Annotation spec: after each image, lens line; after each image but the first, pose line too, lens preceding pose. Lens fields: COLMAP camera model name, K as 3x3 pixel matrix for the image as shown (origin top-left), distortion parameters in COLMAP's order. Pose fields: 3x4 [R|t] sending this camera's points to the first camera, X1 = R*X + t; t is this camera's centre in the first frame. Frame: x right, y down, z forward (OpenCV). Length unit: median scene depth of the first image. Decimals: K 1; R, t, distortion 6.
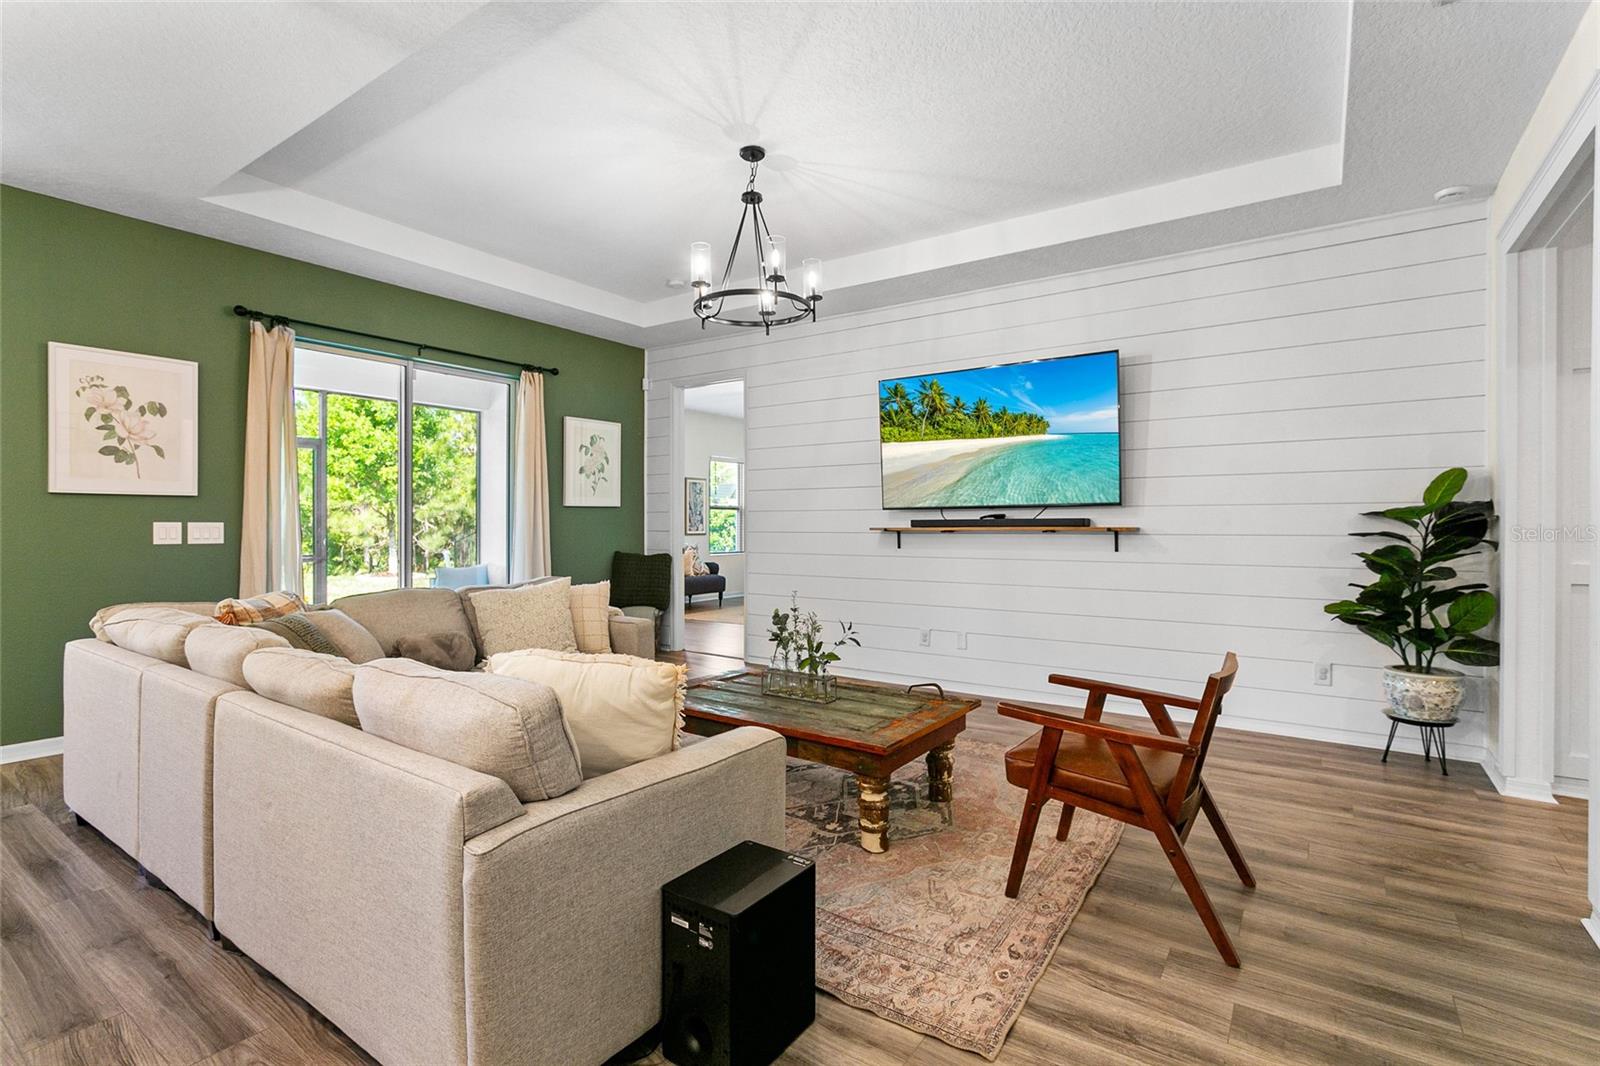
lens RADIAL K [[752.7, 0, 800.1], [0, 752.7, 528.0], [0, 0, 1]] dist [-0.001367, -0.000201]
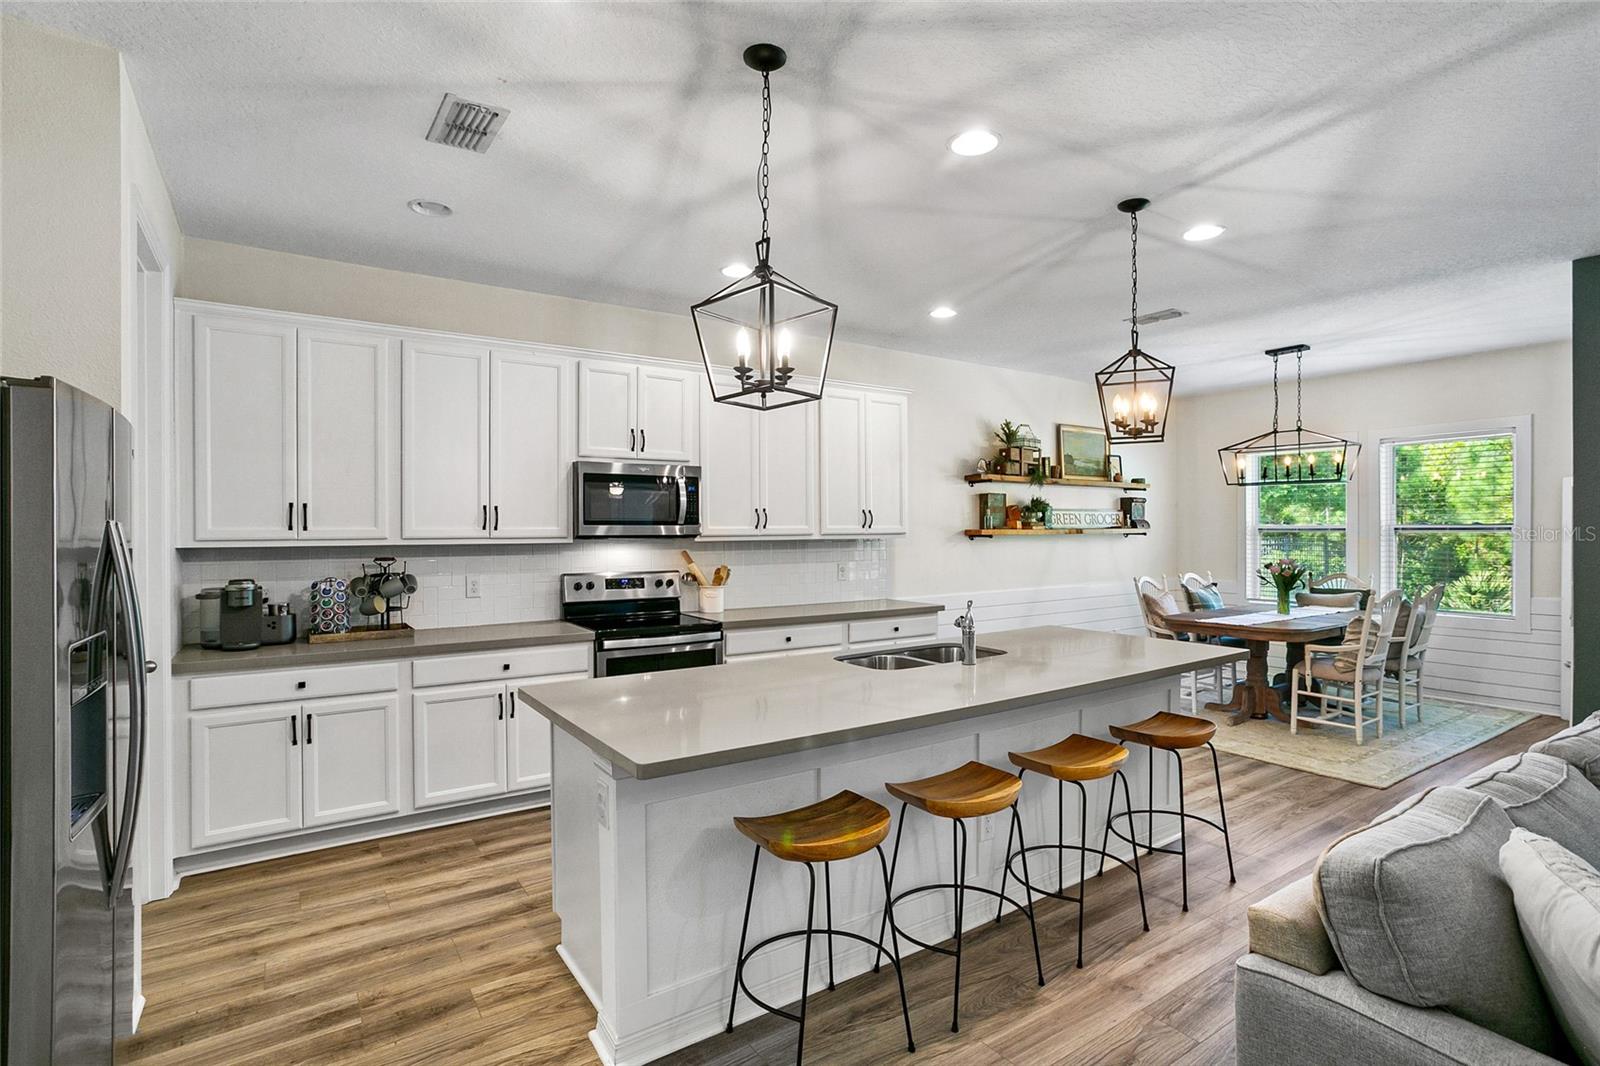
lens RADIAL K [[781.6, 0, 800.0], [0, 781.6, 533.0], [0, 0, 1]] dist [-0.048183, 0.027589]
pose [[-0.353850, 0.006127, -0.935282, 0.299946], [-0.004541, 0.999956, 0.008268, -0.070669], [0.935291, 0.007172, -0.353806, 0.289310]]
